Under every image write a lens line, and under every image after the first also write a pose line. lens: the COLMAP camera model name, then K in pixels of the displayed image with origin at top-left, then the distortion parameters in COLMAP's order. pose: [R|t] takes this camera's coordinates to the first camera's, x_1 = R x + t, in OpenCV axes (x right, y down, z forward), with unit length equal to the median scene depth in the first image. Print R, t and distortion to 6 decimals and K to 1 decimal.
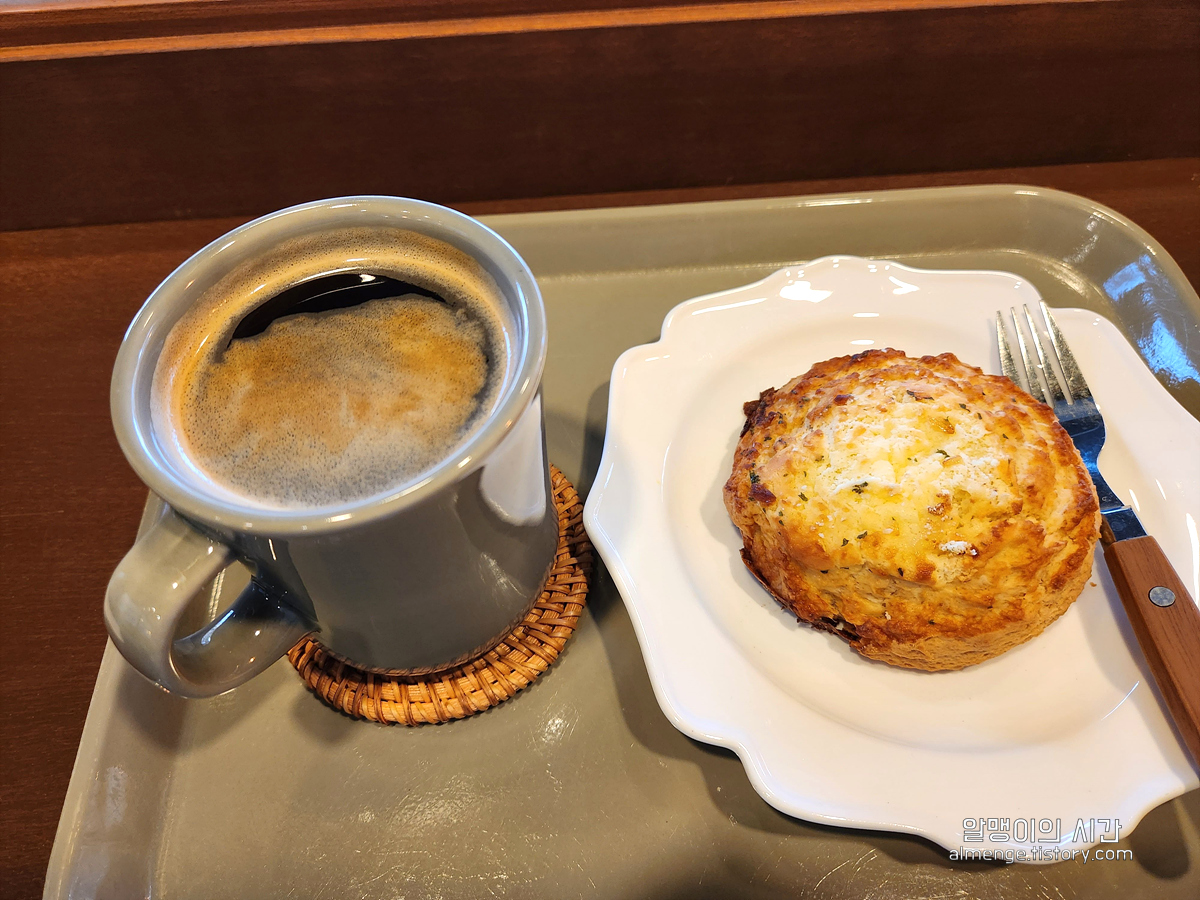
lens RADIAL K [[795.9, 0, 587.9], [0, 795.9, 445.9], [0, 0, 1]] dist [0.095711, -0.089292]
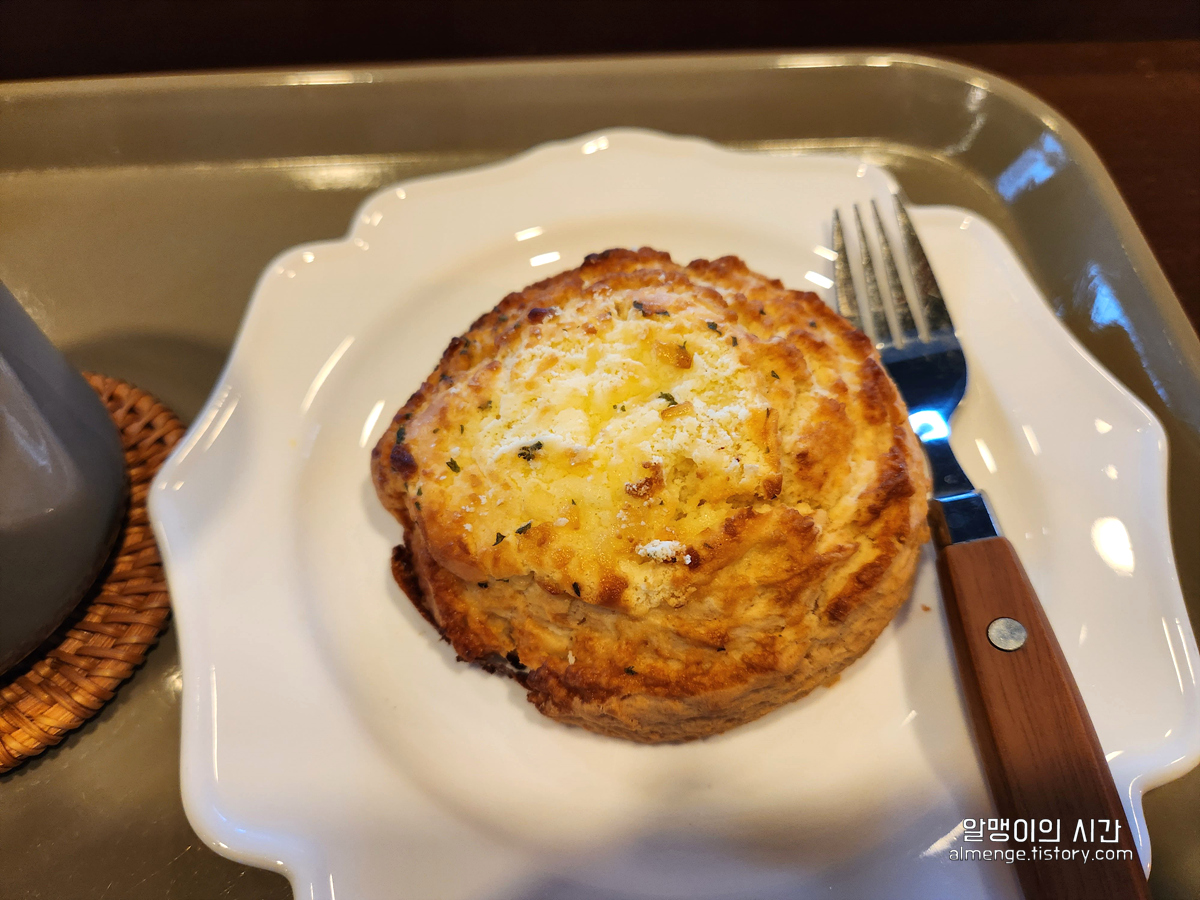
lens RADIAL K [[863.2, 0, 520.3], [0, 863.2, 449.1], [0, 0, 1]] dist [0.075087, -0.123632]
pose [[0.999763, 0.021059, -0.005530, 0.328778], [-0.020887, 0.999345, 0.029563, 0.030424], [0.006149, -0.029440, 0.999548, 0.332466]]
